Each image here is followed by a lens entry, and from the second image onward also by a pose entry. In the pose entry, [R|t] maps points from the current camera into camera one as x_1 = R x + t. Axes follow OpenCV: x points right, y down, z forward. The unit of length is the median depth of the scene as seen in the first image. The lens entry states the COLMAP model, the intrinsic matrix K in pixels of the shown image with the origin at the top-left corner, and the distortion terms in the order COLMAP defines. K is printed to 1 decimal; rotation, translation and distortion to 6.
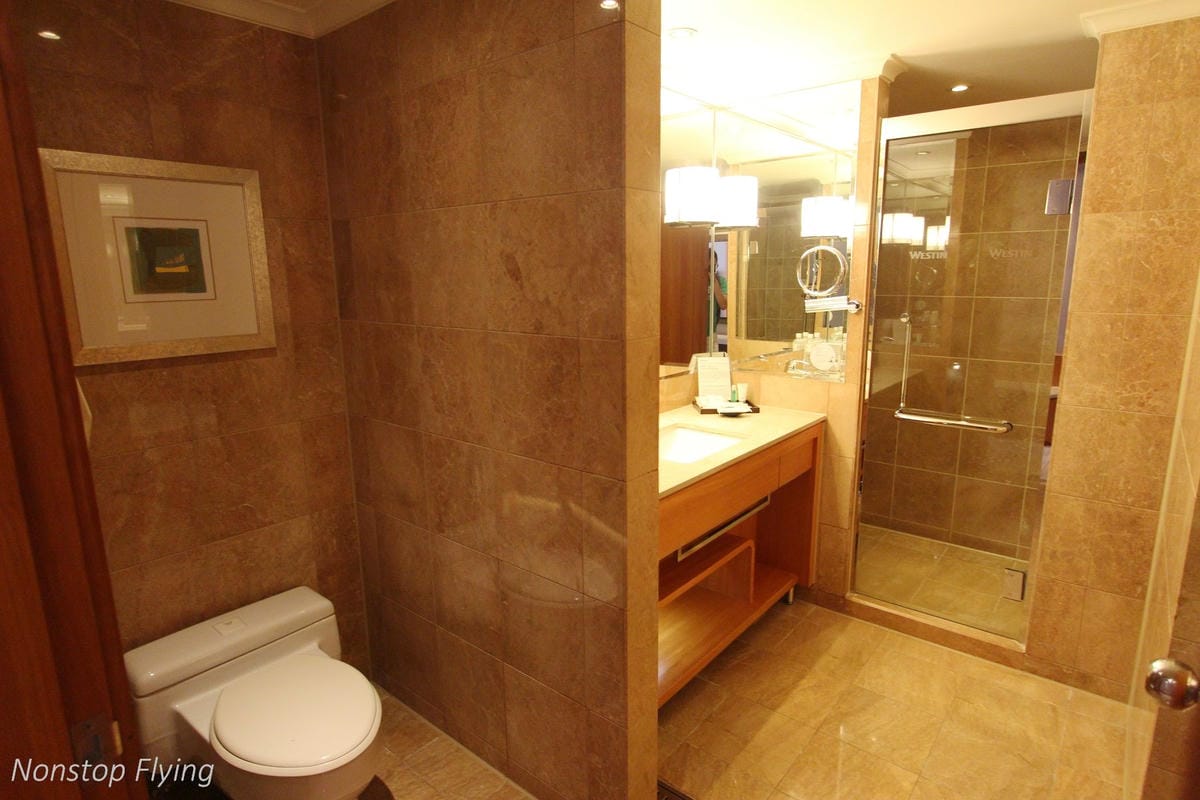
lens RADIAL K [[657.0, 0, 600.6], [0, 657.0, 400.8], [0, 0, 1]] dist [-0.003735, -0.000510]
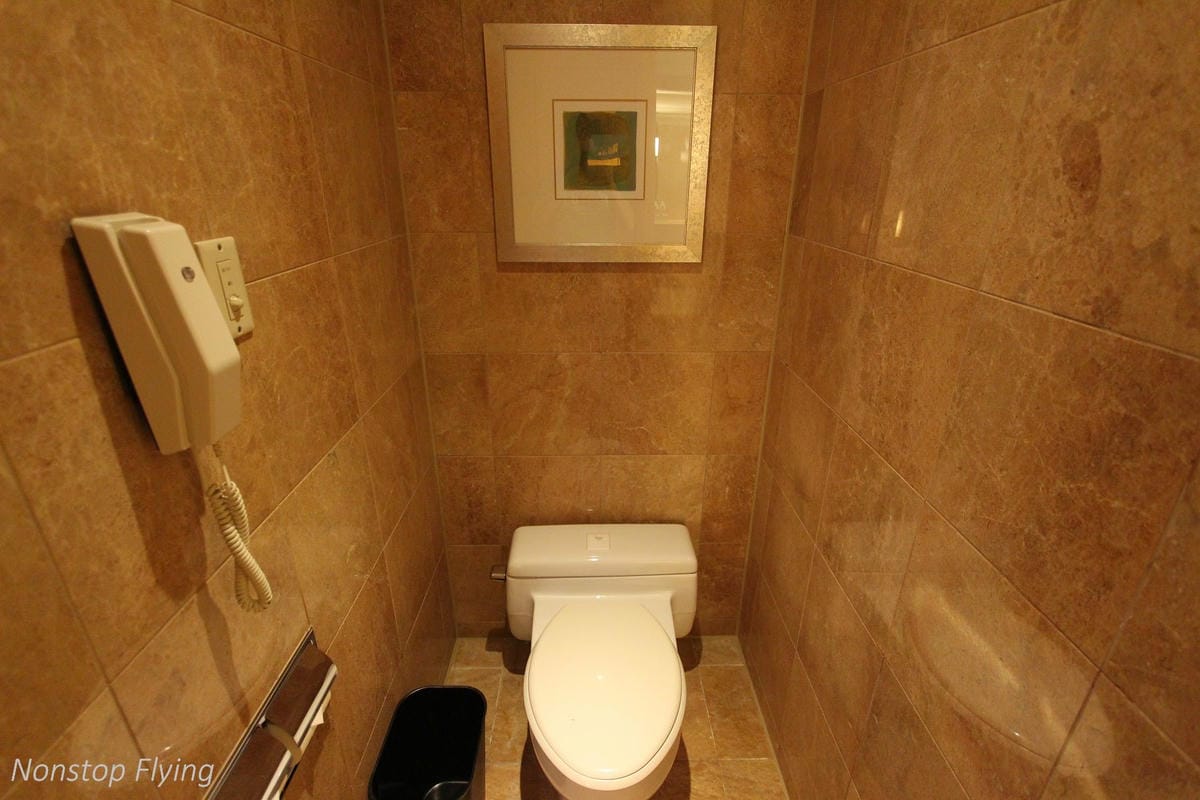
lens RADIAL K [[553.6, 0, 604.8], [0, 553.6, 398.8], [0, 0, 1]] dist [-0.018803, -0.000192]
pose [[0.660516, 0.295495, -0.690219, -0.043858], [-0.159686, 0.953552, 0.255418, -0.084281], [0.733634, -0.058489, 0.677023, 0.469085]]
